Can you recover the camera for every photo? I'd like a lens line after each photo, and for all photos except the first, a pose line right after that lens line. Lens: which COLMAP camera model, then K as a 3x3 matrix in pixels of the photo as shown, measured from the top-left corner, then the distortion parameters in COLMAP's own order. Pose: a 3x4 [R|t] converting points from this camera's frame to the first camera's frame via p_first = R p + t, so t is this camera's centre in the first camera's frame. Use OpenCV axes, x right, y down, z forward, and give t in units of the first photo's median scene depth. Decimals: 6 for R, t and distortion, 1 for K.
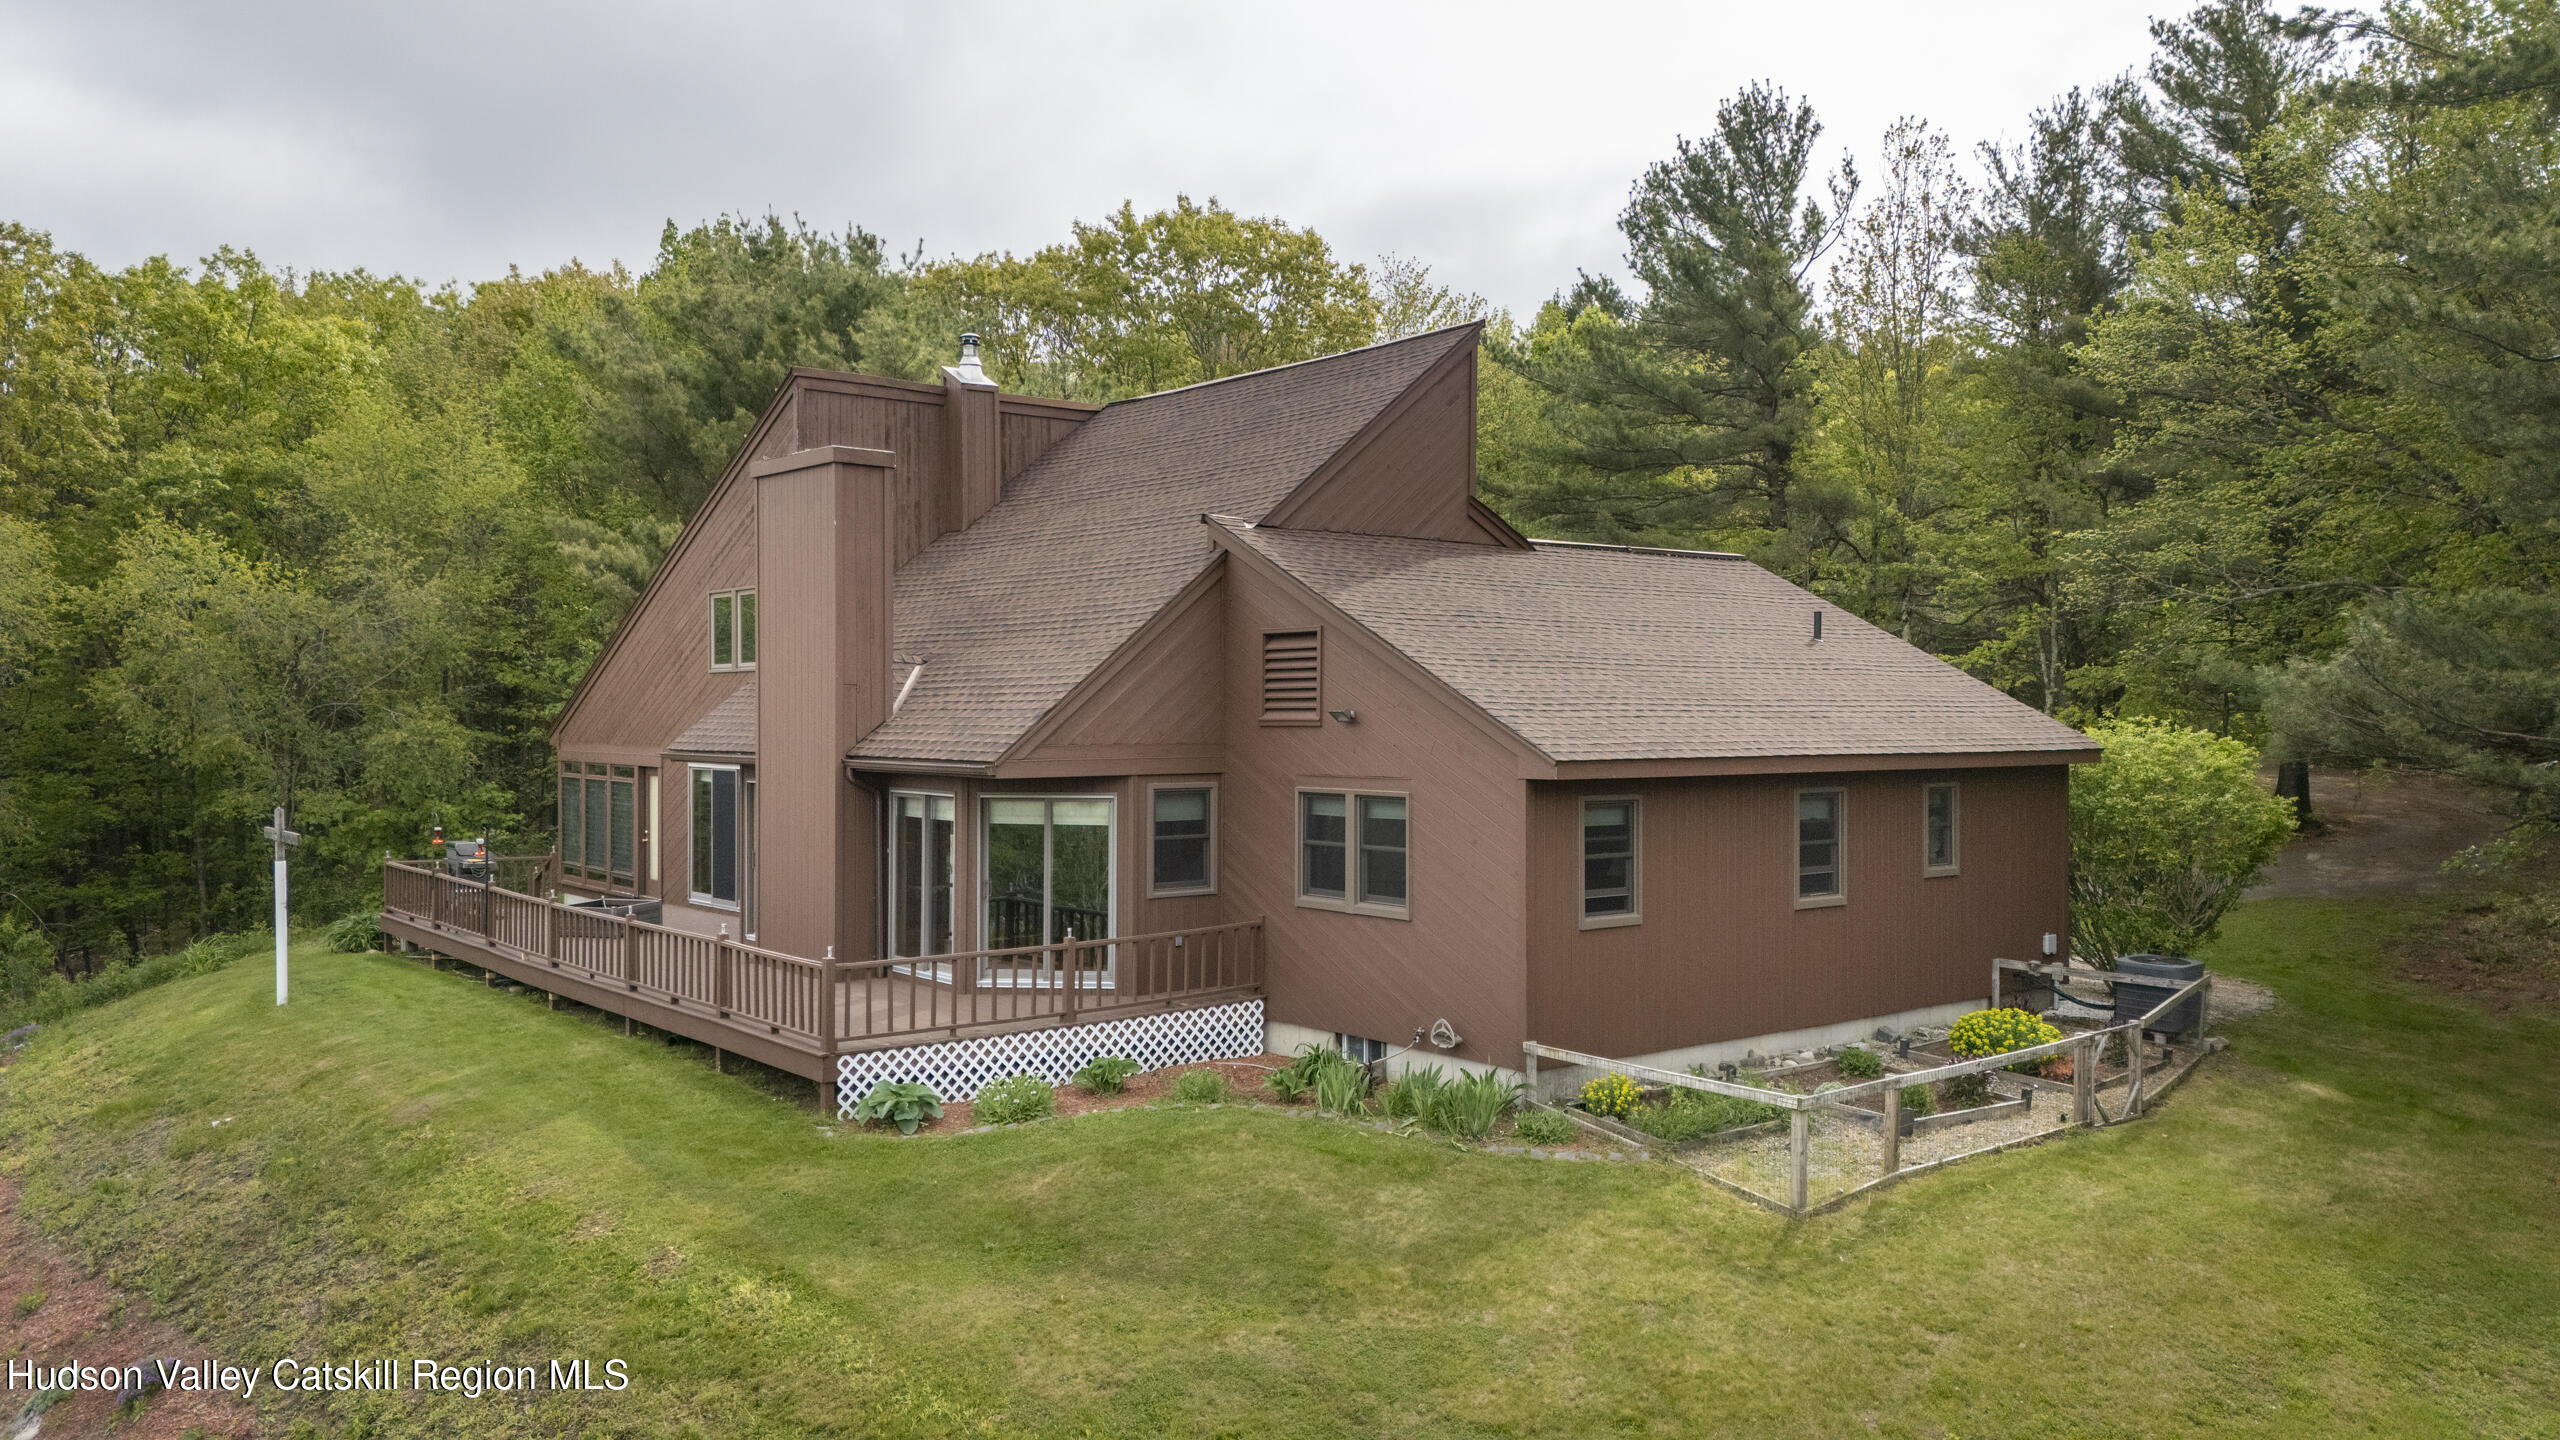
lens RADIAL K [[1881.7, 0, 1304.3], [0, 1881.7, 718.4], [0, 0, 1]] dist [0.068475, -0.031427]
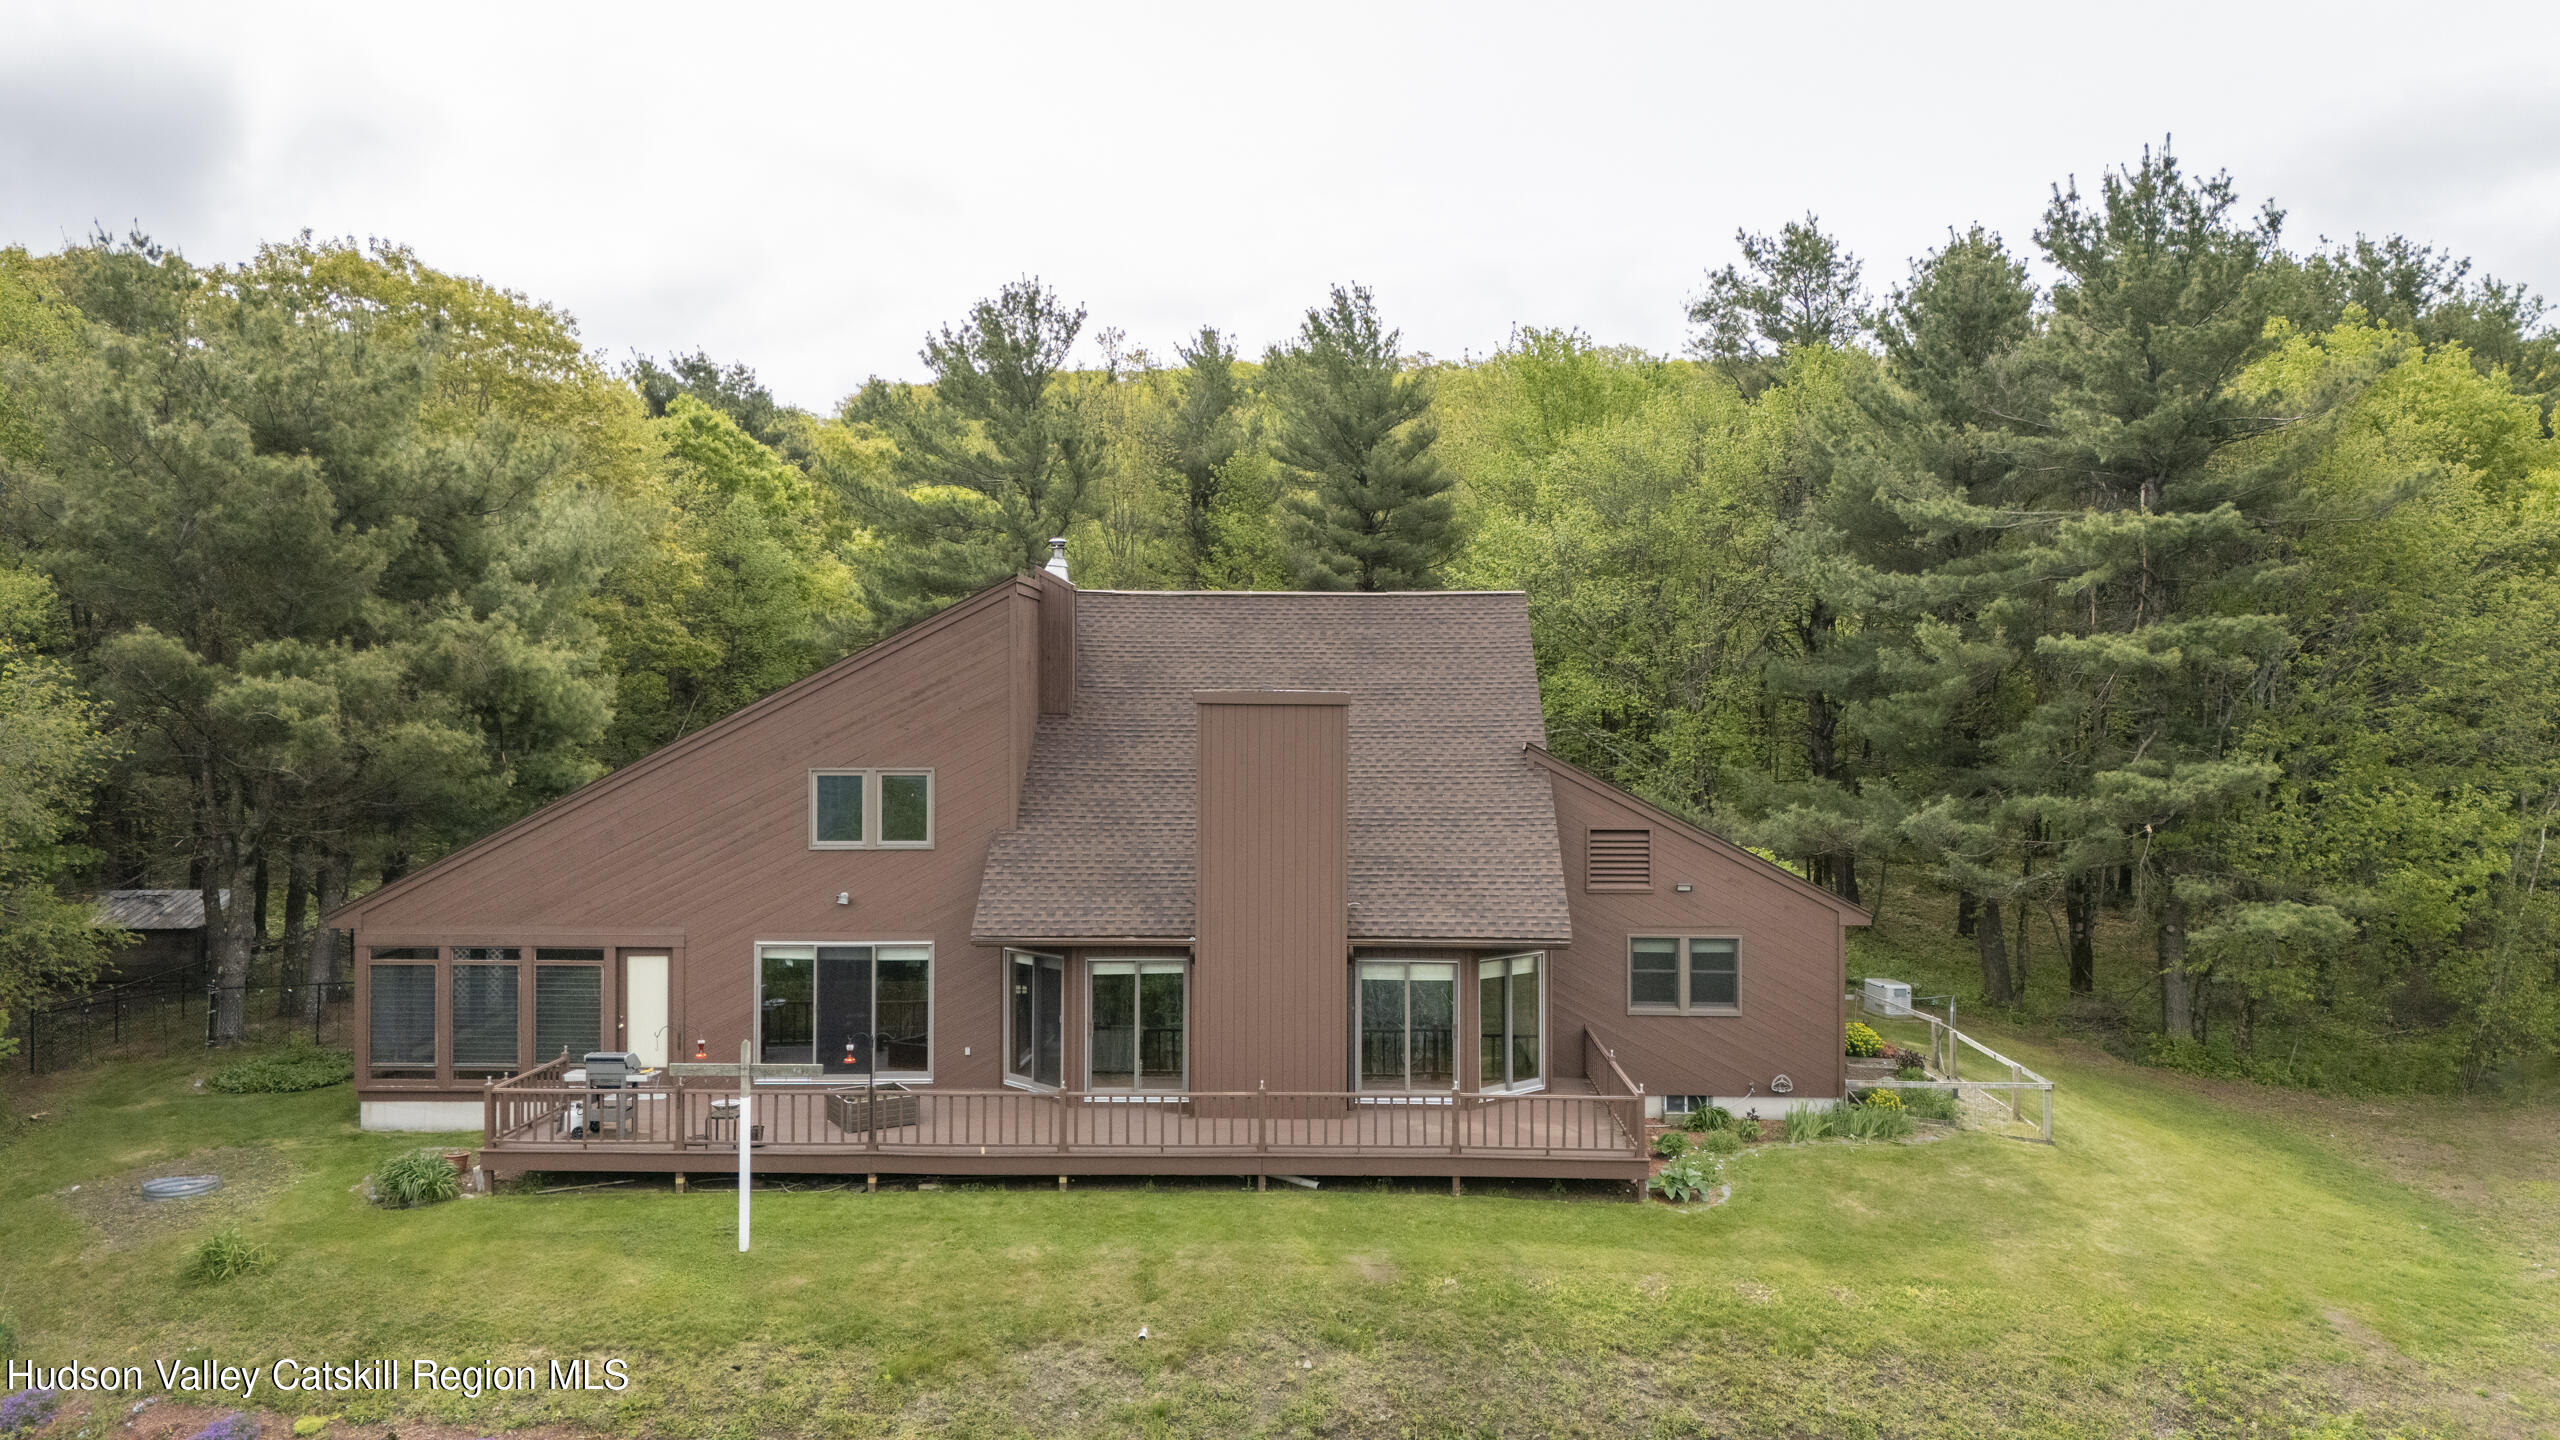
lens RADIAL K [[1881.7, 0, 1299.2], [0, 1881.7, 706.6], [0, 0, 1]] dist [0.068475, -0.031427]
pose [[0.654636, 0.004799, 0.755929, -1.277301], [0.000906, 0.999974, -0.007133, -0.130898], [-0.755944, 0.005355, 0.654614, 0.216048]]
